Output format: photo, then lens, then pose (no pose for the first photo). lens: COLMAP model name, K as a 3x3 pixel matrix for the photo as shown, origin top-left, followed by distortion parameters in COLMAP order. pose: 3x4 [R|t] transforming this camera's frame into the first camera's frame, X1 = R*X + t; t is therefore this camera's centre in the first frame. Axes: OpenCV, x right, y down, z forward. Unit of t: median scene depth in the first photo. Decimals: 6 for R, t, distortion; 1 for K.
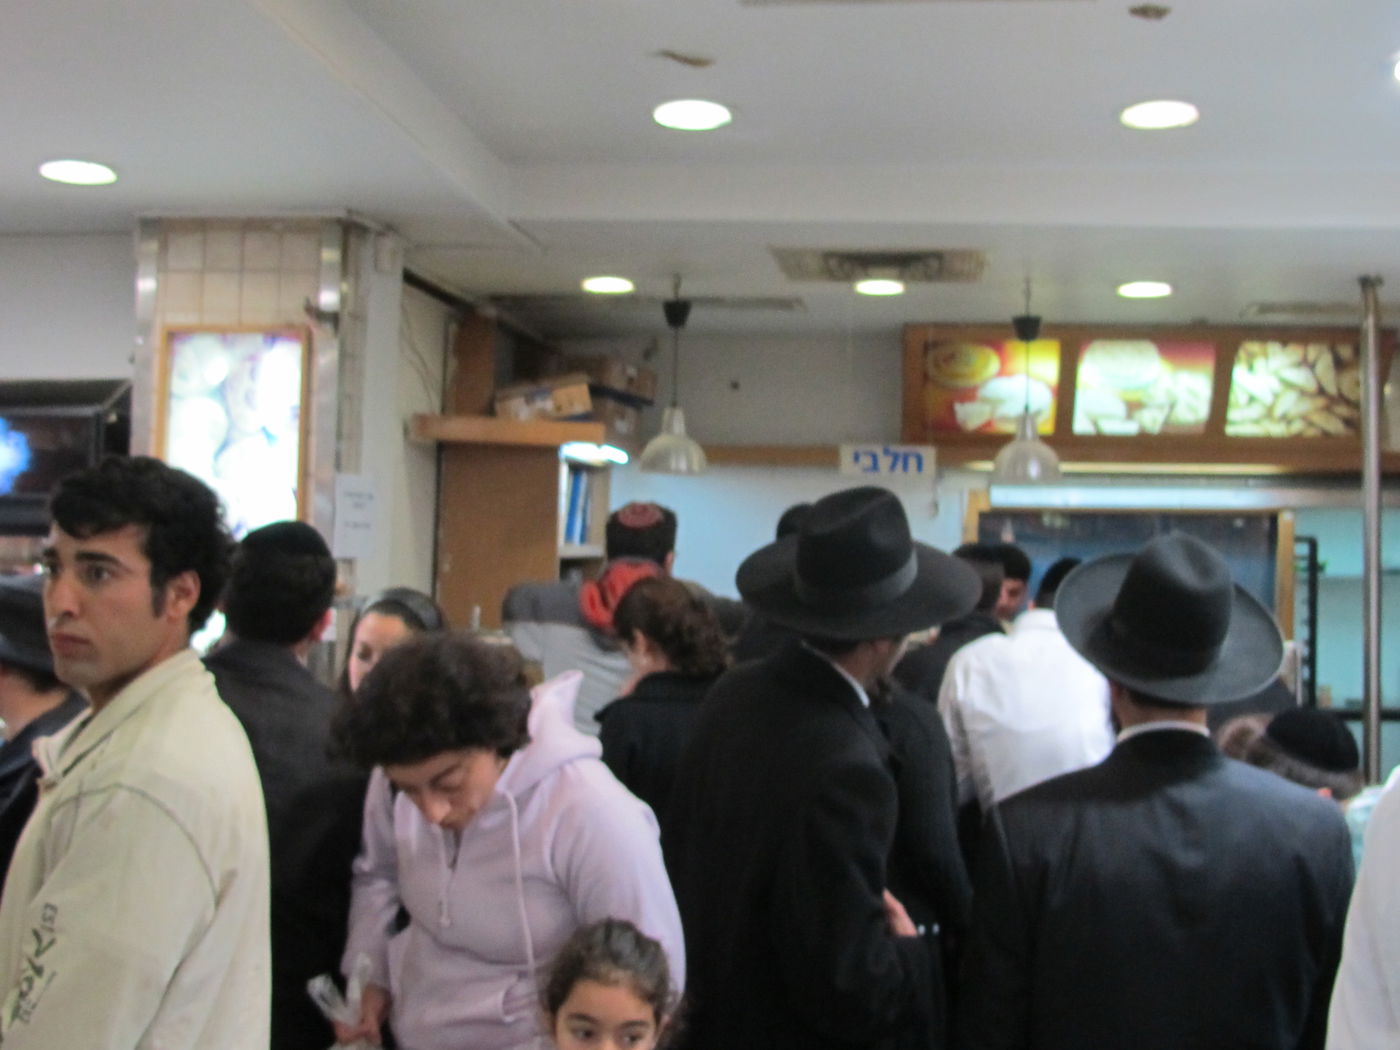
lens RADIAL K [[1648.9, 0, 713.1], [0, 1648.9, 487.8], [0, 0, 1]] dist [-0.144045, 0.072699]
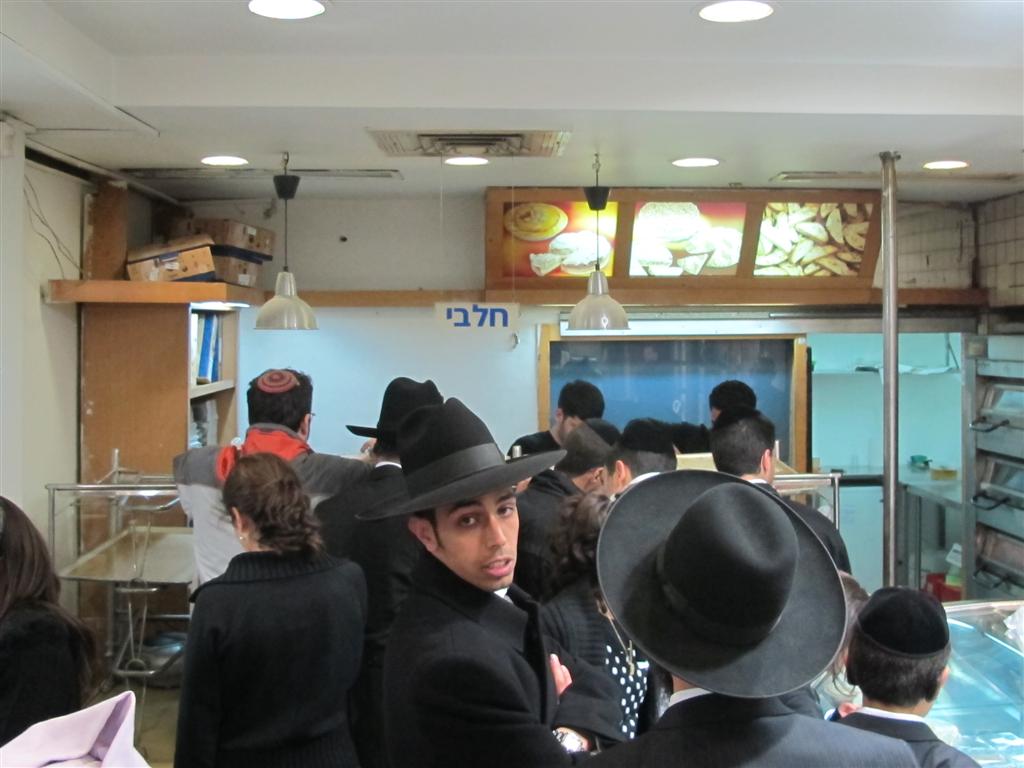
lens RADIAL K [[1206.0, 0, 521.6], [0, 1206.0, 356.8], [0, 0, 1]] dist [-0.144045, 0.072699]
pose [[0.988526, -0.025673, 0.148855, 0.010825], [0.016464, 0.997892, 0.062770, -0.035241], [-0.150153, -0.059599, 0.986865, 0.153952]]
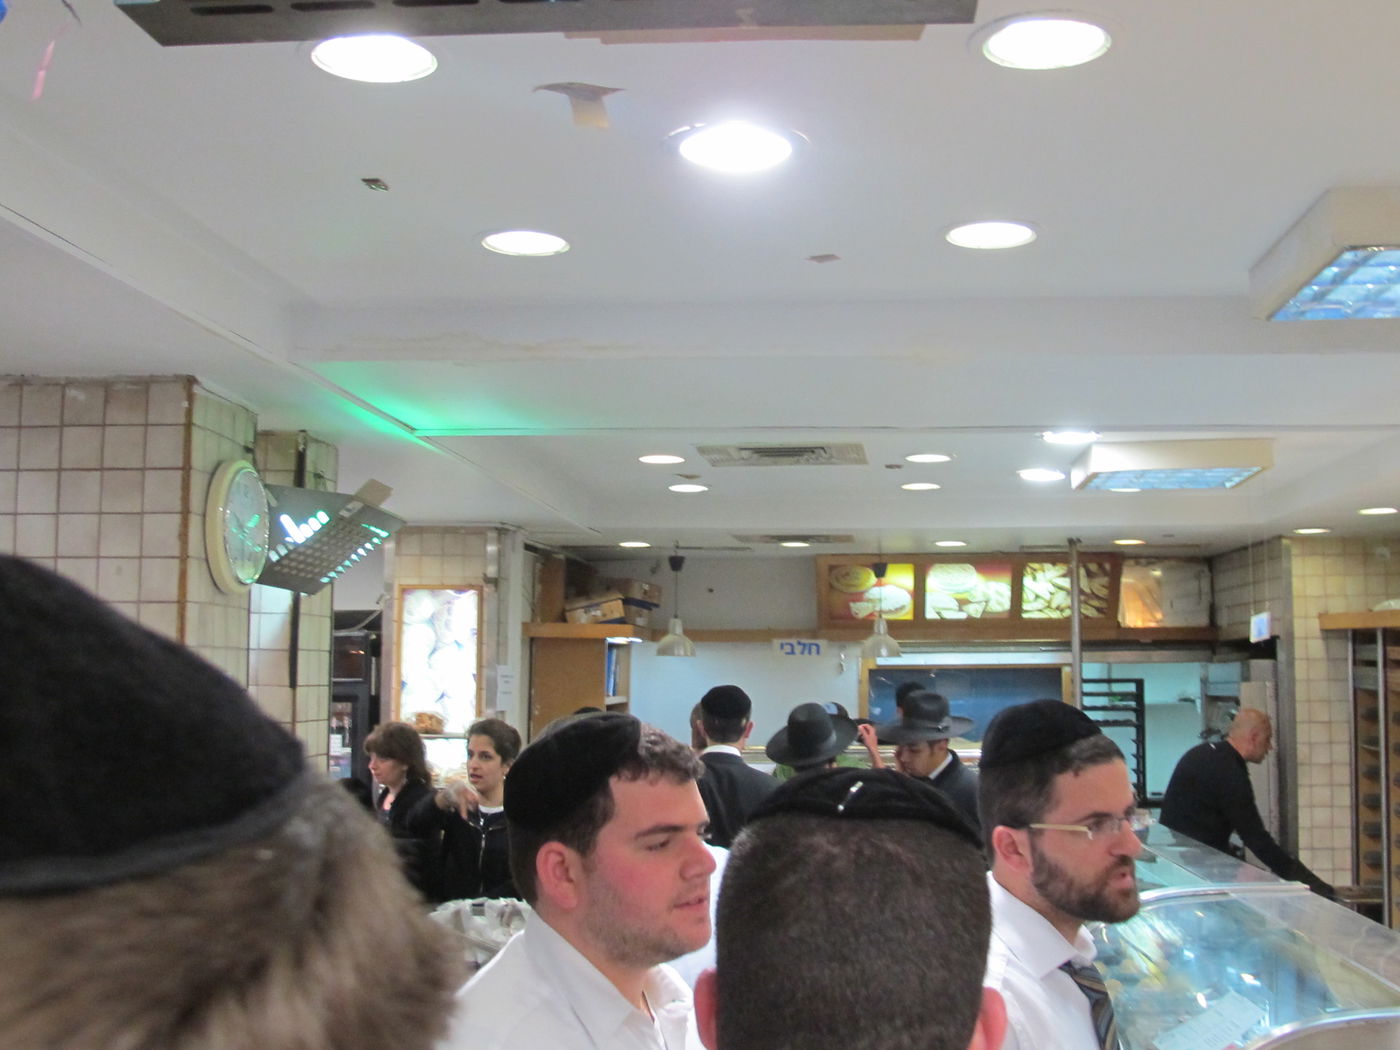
lens RADIAL K [[1648.9, 0, 713.1], [0, 1648.9, 487.8], [0, 0, 1]] dist [-0.144045, 0.072699]
pose [[0.999765, -0.014192, 0.016384, -0.009921], [0.015394, 0.997009, -0.075742, -0.048143], [-0.015260, 0.075977, 0.996993, -0.649727]]
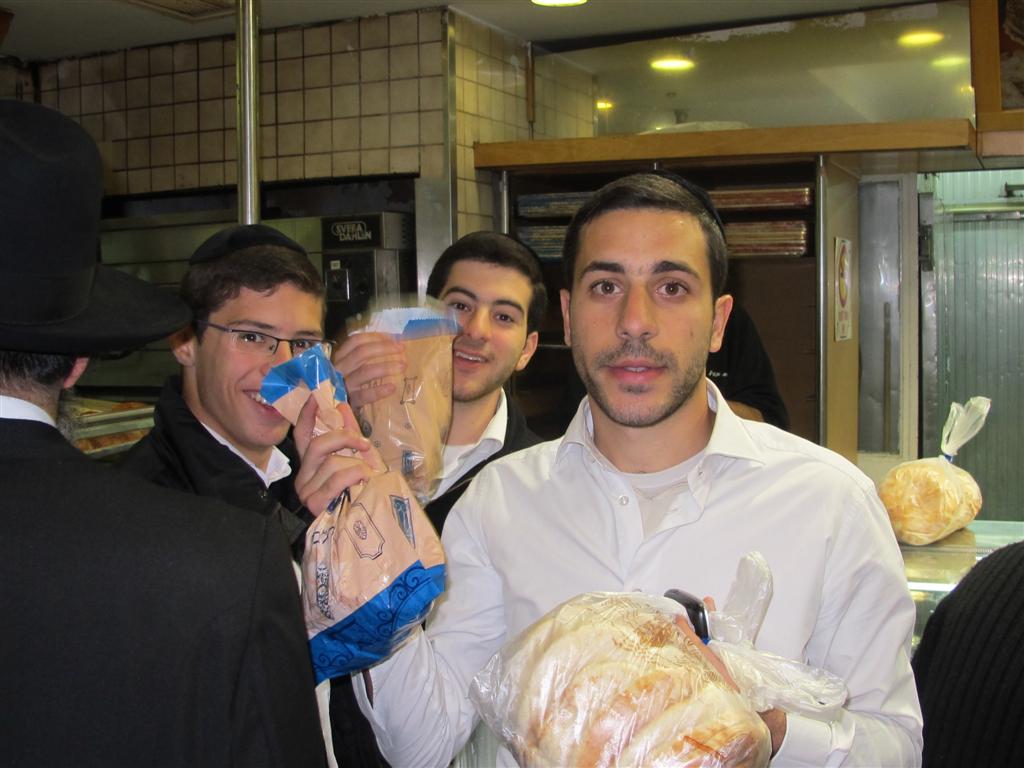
lens RADIAL K [[1206.0, 0, 521.6], [0, 1206.0, 356.8], [0, 0, 1]] dist [-0.144045, 0.072699]
pose [[0.294541, -0.081965, 0.952117, -0.092331], [-0.005681, 0.996147, 0.087513, 0.025547], [-0.955622, -0.031185, 0.292941, 0.589138]]
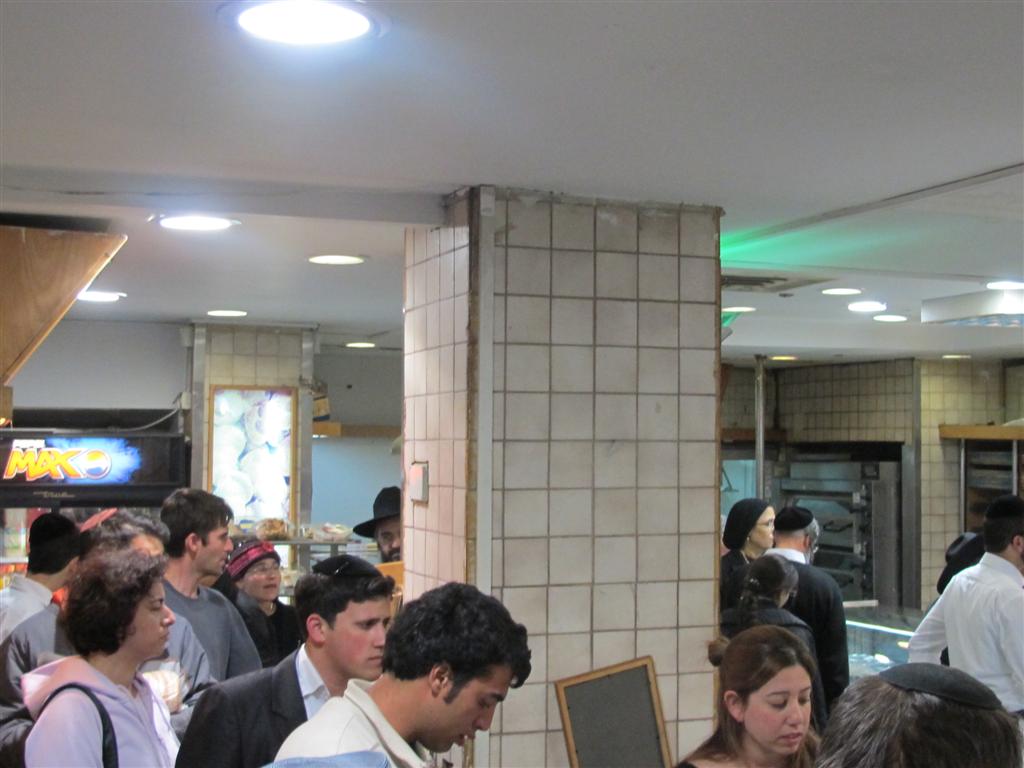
lens RADIAL K [[1558.8, 0, 514.3], [0, 1558.8, 364.8], [0, 0, 1]] dist [-0.130034, 0.074130]
pose [[0.903231, 0.011459, 0.429001, -0.576248], [-0.007043, 0.999905, -0.011880, -0.078683], [-0.429096, 0.007709, 0.903226, -0.501497]]
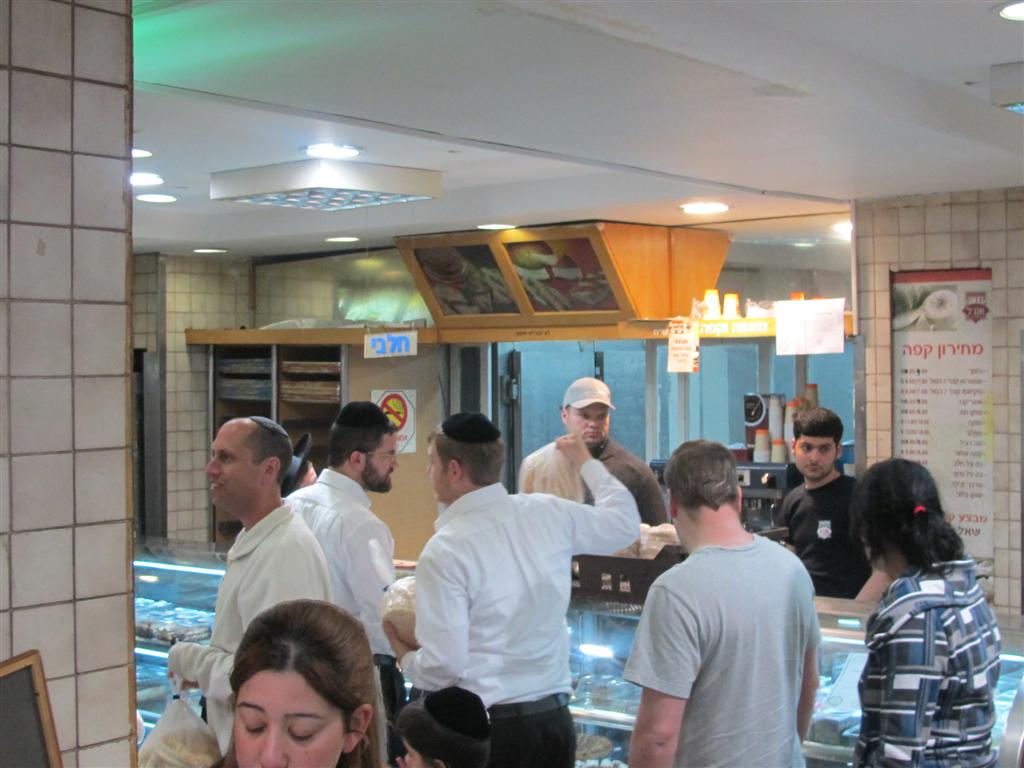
lens RADIAL K [[1558.8, 0, 514.3], [0, 1558.8, 364.8], [0, 0, 1]] dist [-0.130034, 0.074130]
pose [[0.550170, -0.018643, 0.834845, -0.508013], [-0.013684, 0.999415, 0.031337, -0.053409], [-0.834941, -0.028665, 0.549593, -0.265634]]
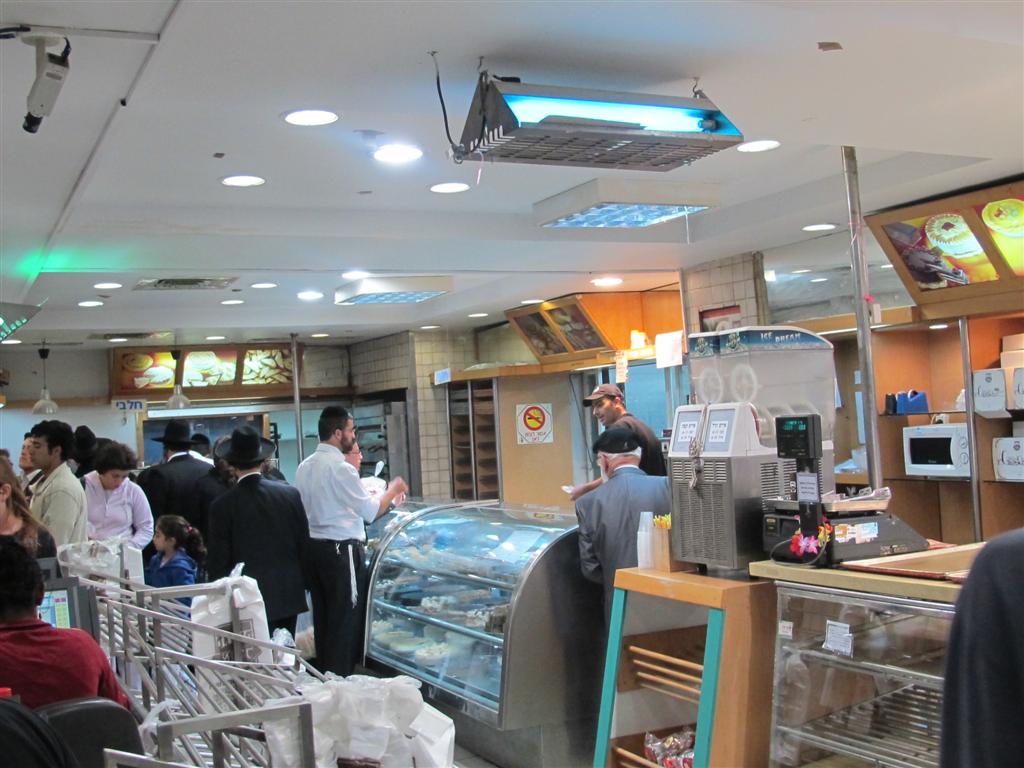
lens RADIAL K [[1206.0, 0, 521.6], [0, 1206.0, 356.8], [0, 0, 1]] dist [-0.144045, 0.072699]
pose [[0.841851, -0.037306, 0.538420, -0.355855], [0.053084, 0.998494, -0.013817, -0.030465], [-0.537094, 0.040214, 0.842563, -0.898327]]
